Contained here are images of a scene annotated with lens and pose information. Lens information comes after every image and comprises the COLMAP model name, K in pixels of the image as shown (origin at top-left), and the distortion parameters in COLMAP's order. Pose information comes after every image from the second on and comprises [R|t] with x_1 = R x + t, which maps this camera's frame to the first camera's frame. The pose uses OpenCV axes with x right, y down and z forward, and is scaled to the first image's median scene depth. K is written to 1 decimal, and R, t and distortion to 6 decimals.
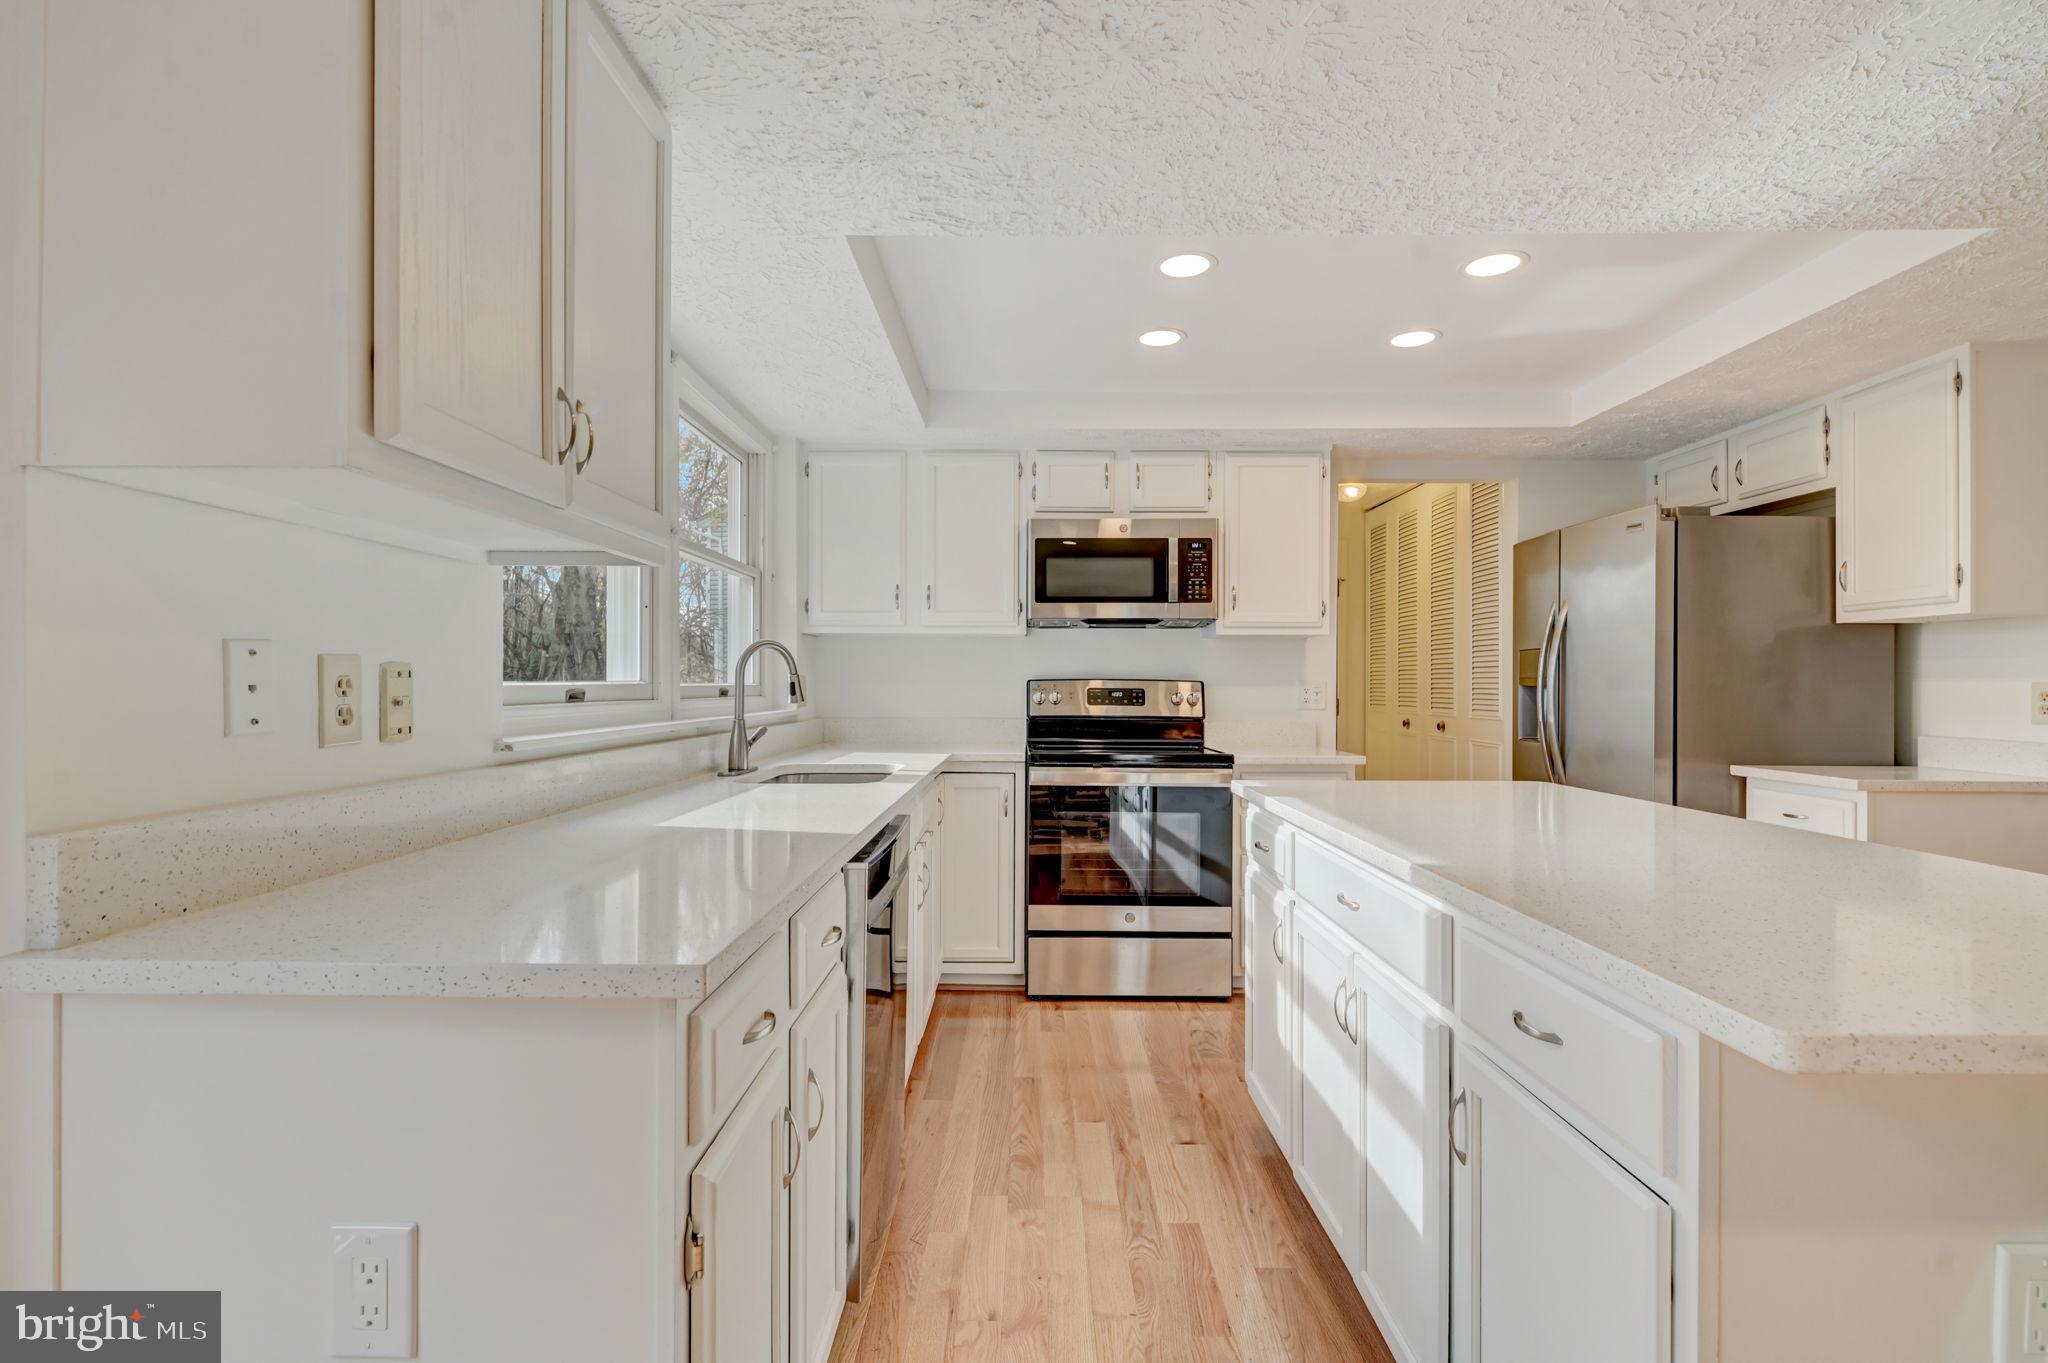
lens RADIAL K [[962.2, 0, 1030.0], [0, 962.2, 676.1], [0, 0, 1]] dist [0.006854, -0.004028]
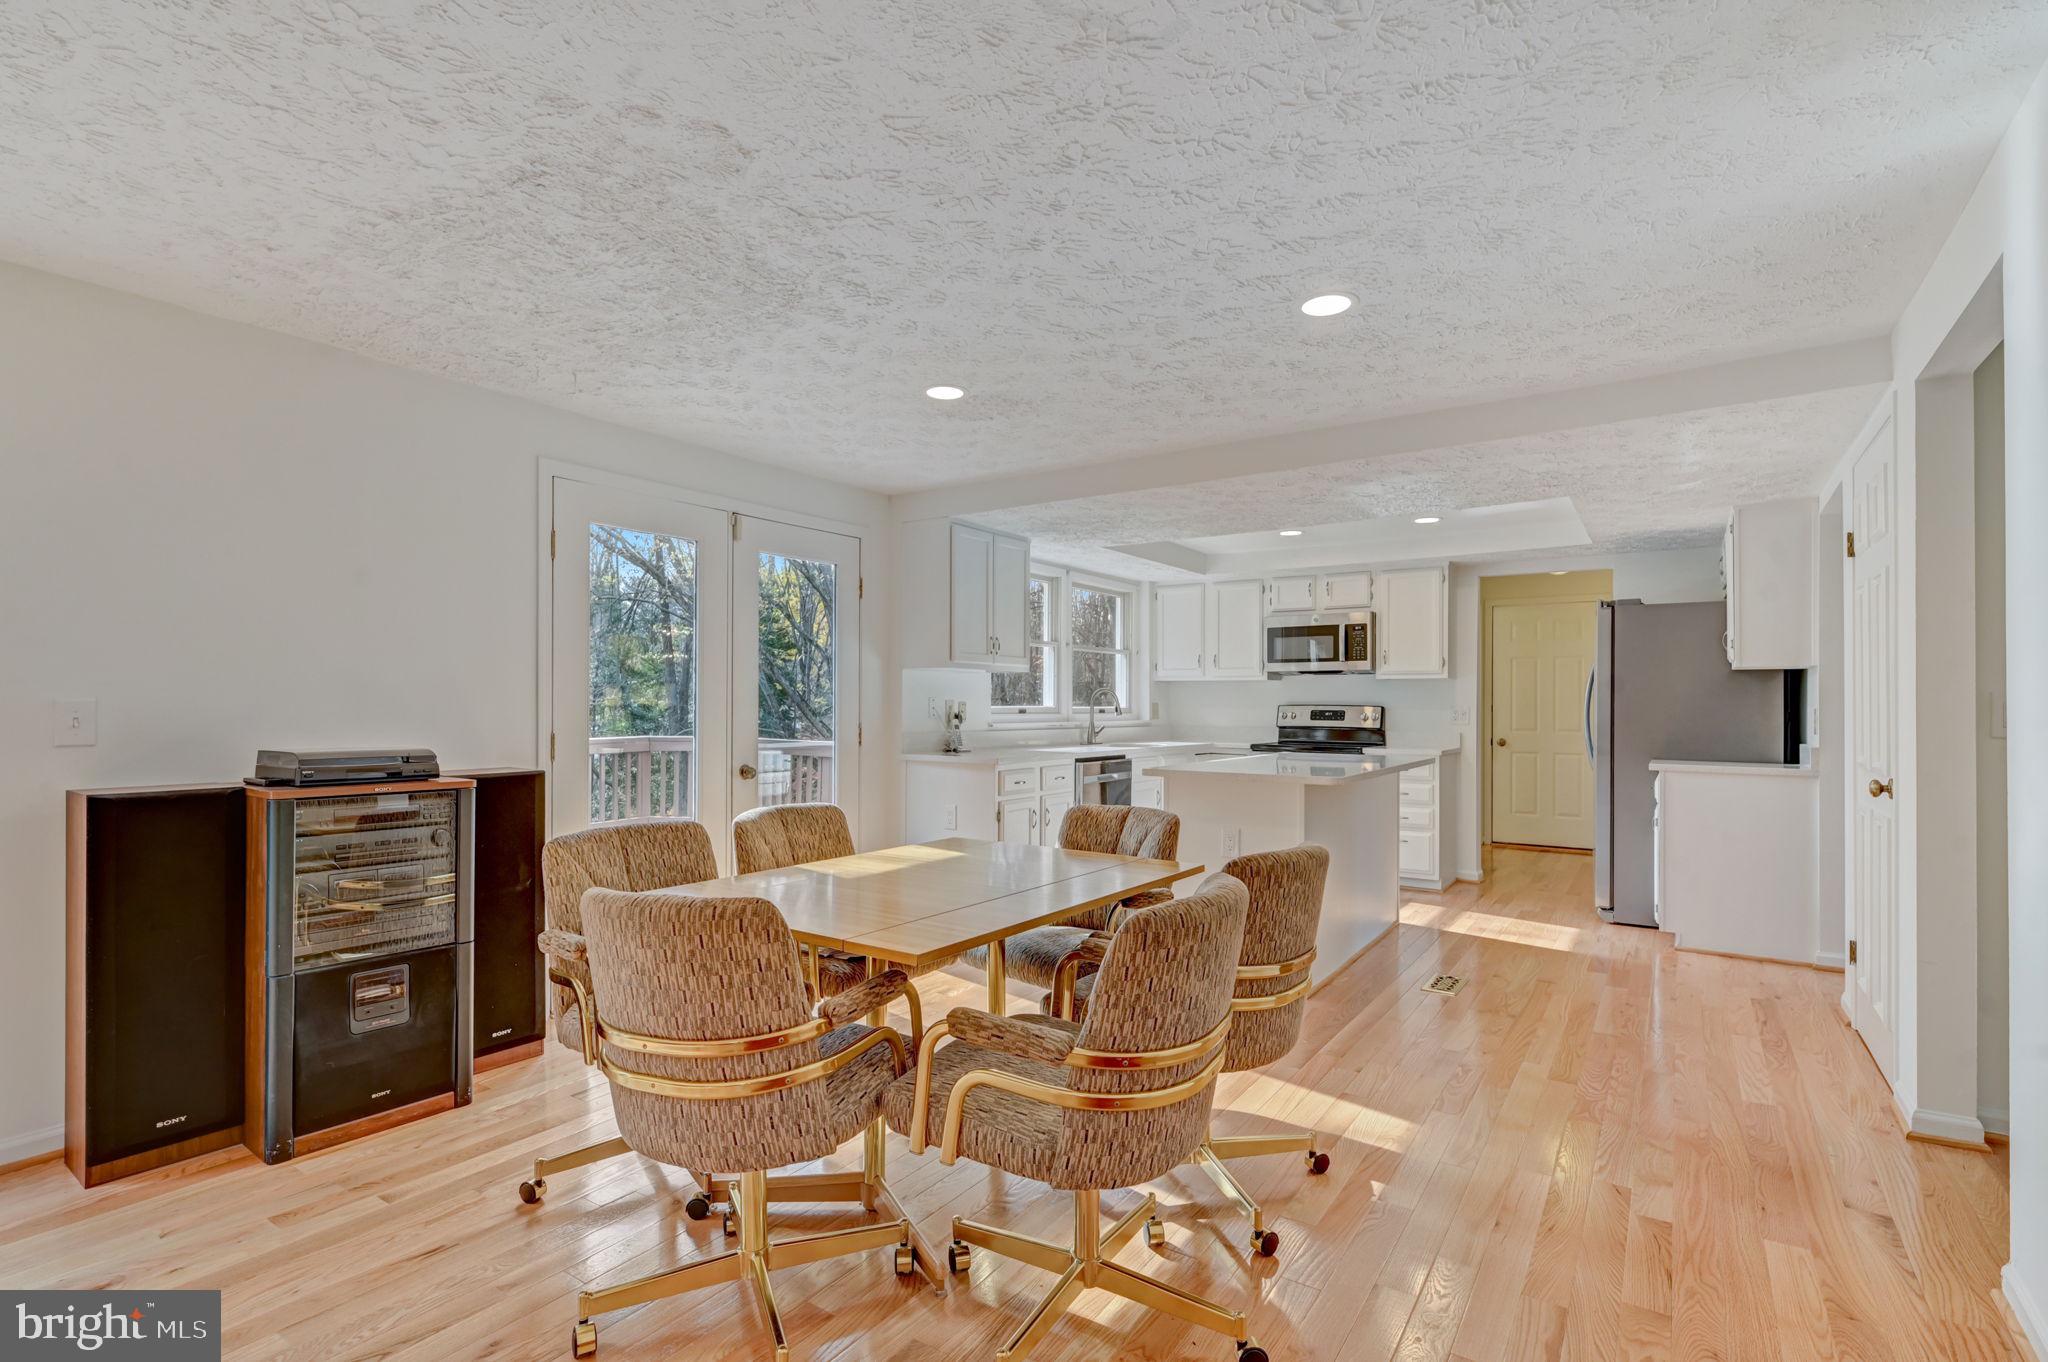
lens RADIAL K [[962.2, 0, 1026.8], [0, 962.2, 693.2], [0, 0, 1]] dist [0.006854, -0.004028]
pose [[0.837030, -0.003751, -0.547144, 0.729358], [0.001224, 0.999987, -0.004983, -0.012216], [0.547155, 0.003502, 0.837024, -0.911169]]
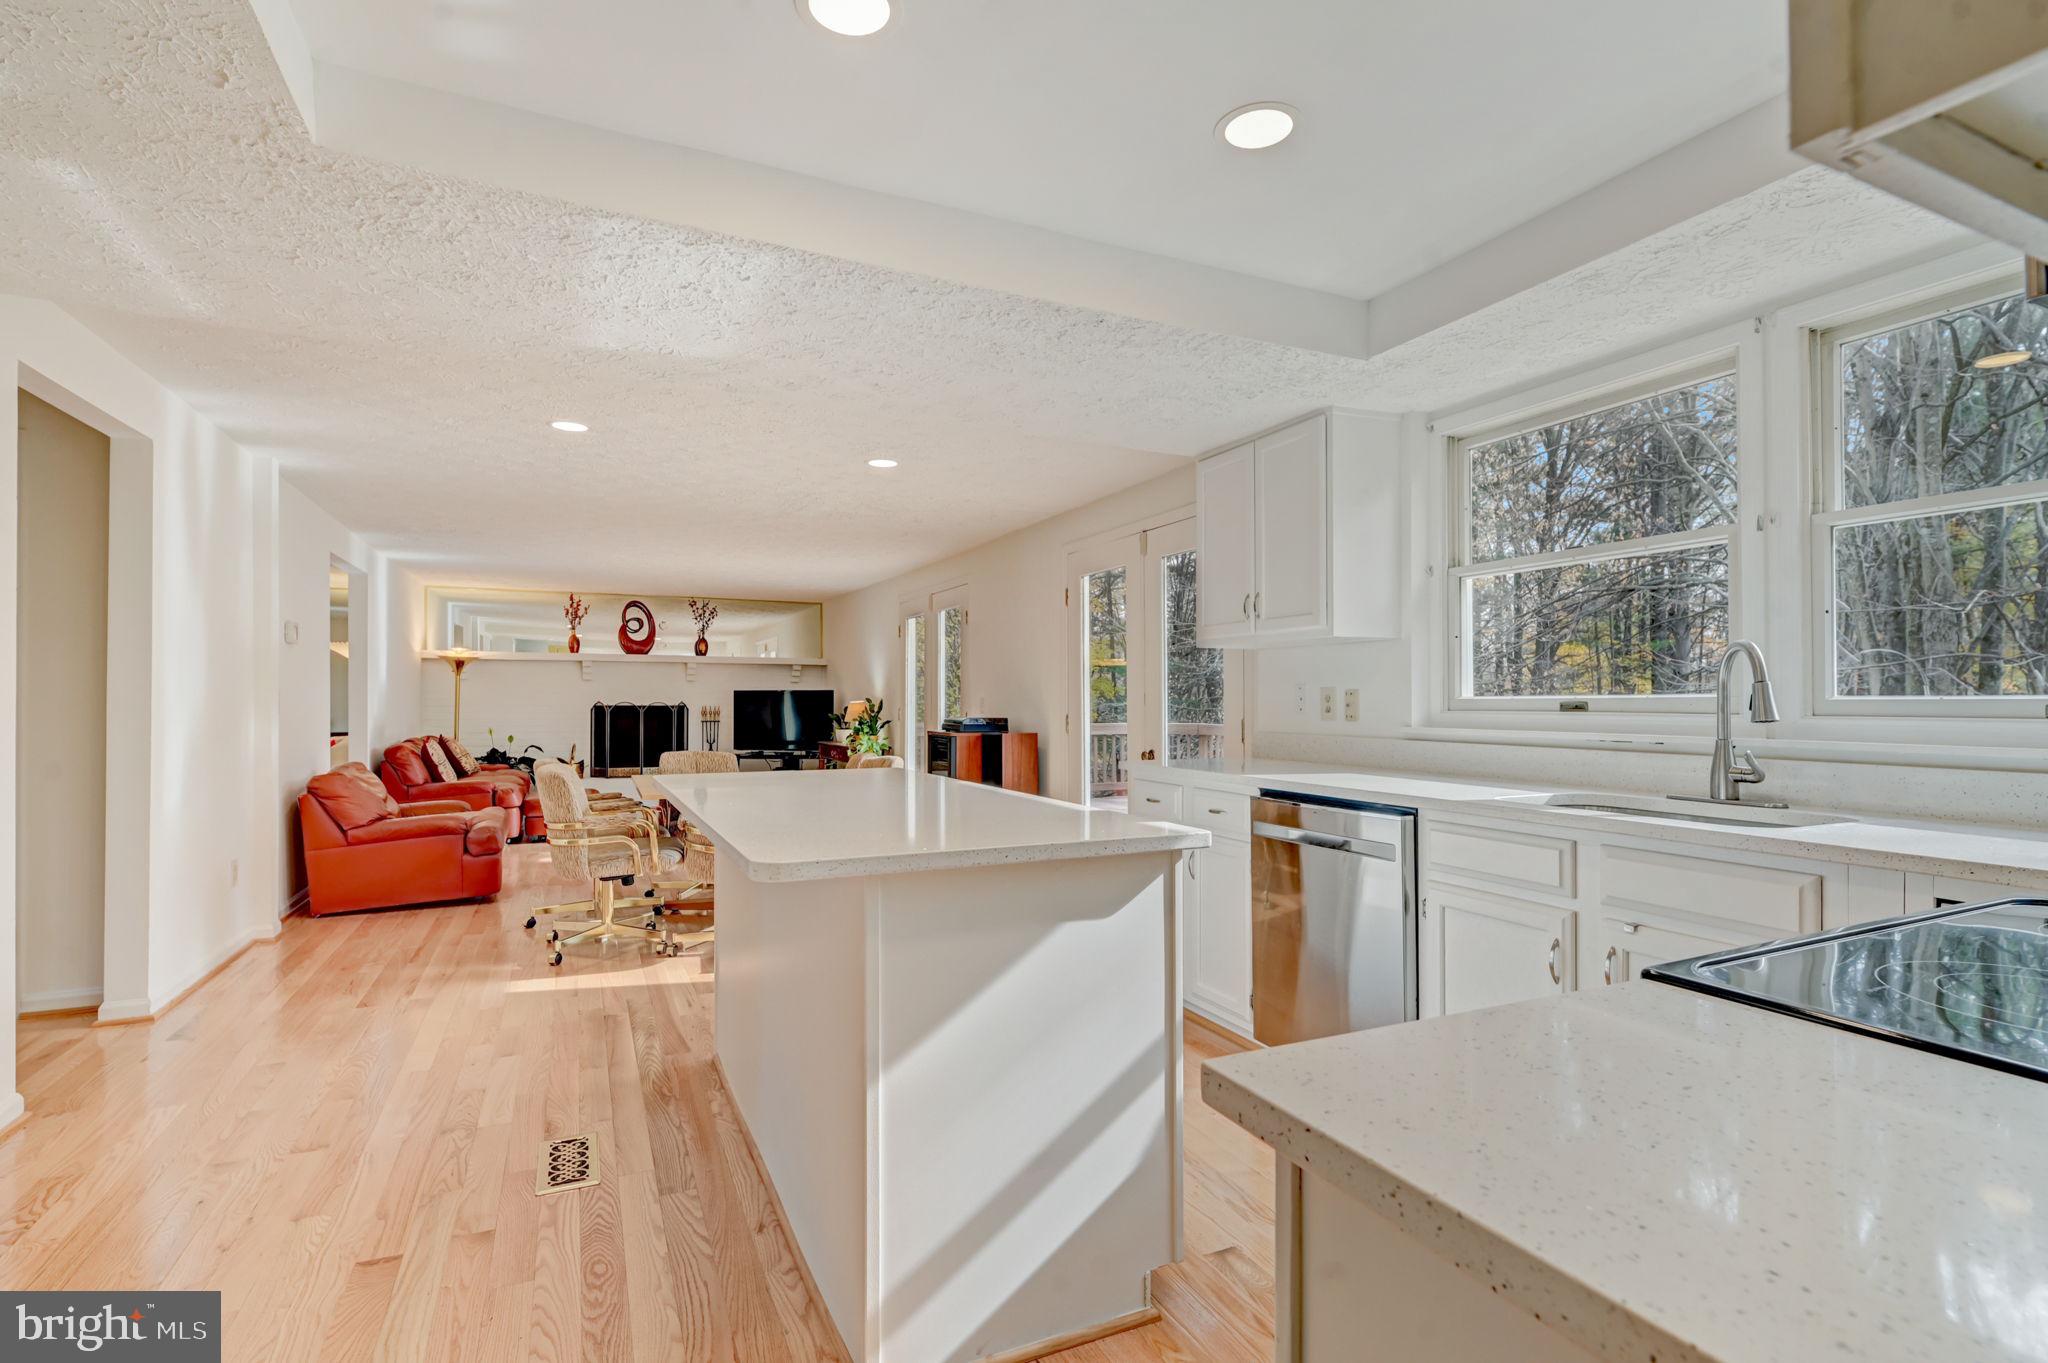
lens RADIAL K [[962.2, 0, 1027.5], [0, 962.2, 683.6], [0, 0, 1]] dist [0.006854, -0.004028]
pose [[-0.898084, -0.008036, -0.439751, 0.513424], [0.003040, 0.999696, -0.024478, 0.012721], [0.439814, -0.023320, -0.897786, 1.239606]]
